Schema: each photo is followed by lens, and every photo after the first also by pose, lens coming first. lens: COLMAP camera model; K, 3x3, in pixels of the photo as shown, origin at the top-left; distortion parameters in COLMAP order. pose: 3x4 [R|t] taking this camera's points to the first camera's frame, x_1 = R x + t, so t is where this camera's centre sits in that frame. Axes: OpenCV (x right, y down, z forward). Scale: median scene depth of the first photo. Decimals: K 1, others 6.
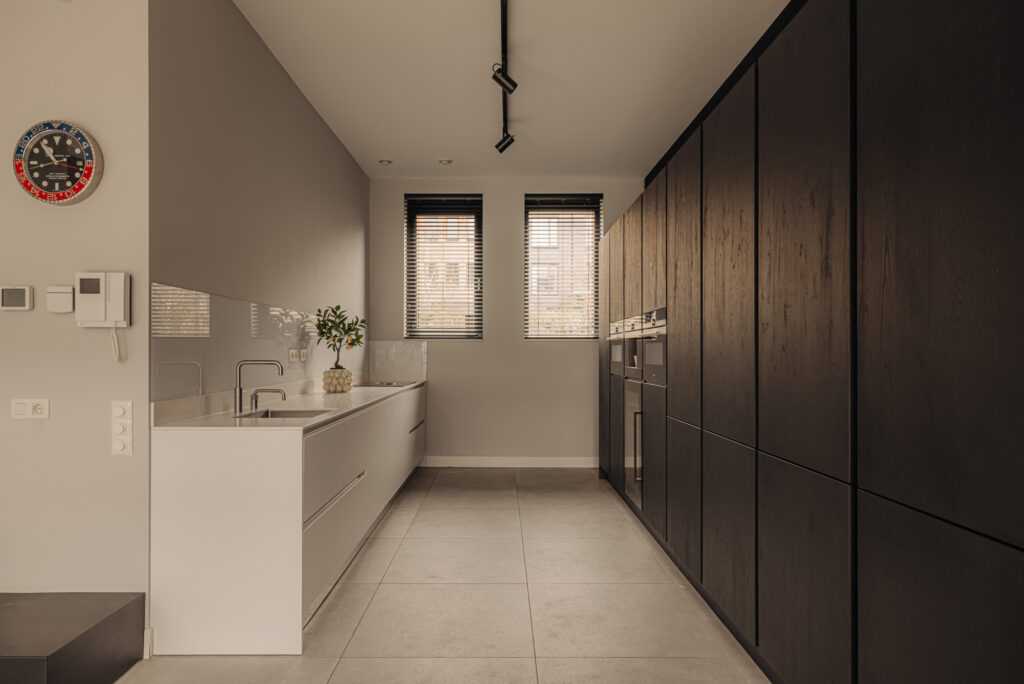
lens RADIAL K [[624.5, 0, 509.1], [0, 624.5, 347.9], [0, 0, 1]] dist [0.017604, -0.000444]
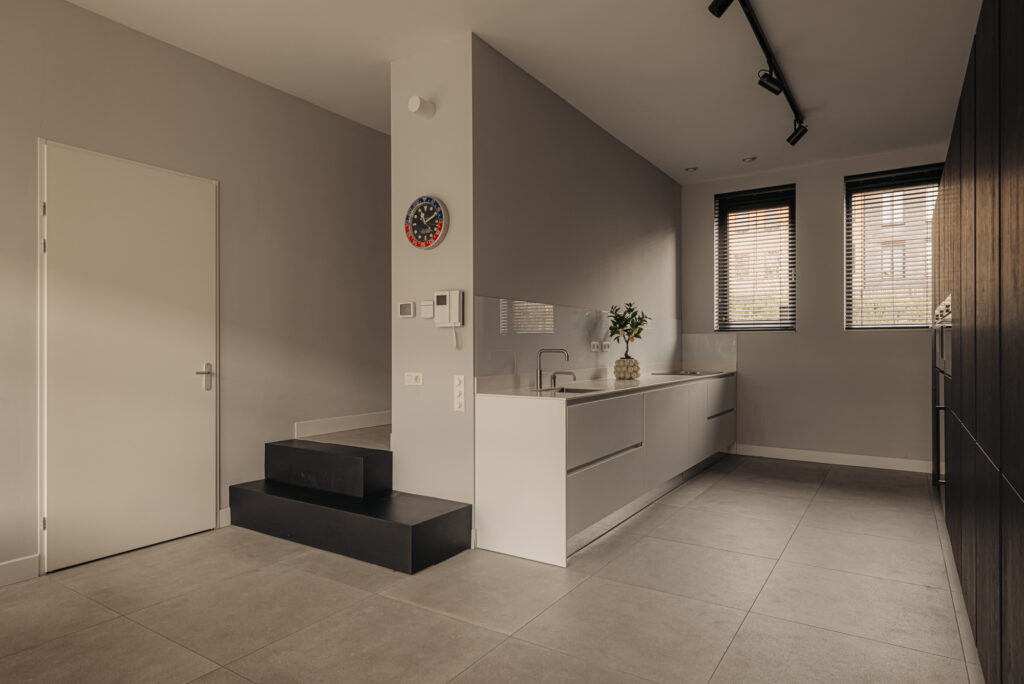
lens RADIAL K [[624.5, 0, 513.7], [0, 624.5, 342.5], [0, 0, 1]] dist [0.017604, -0.000444]
pose [[0.835351, -0.005902, -0.549686, 0.240438], [0.005993, 0.999981, -0.001631, 0.006537], [0.549685, -0.001932, 0.835370, -0.135084]]
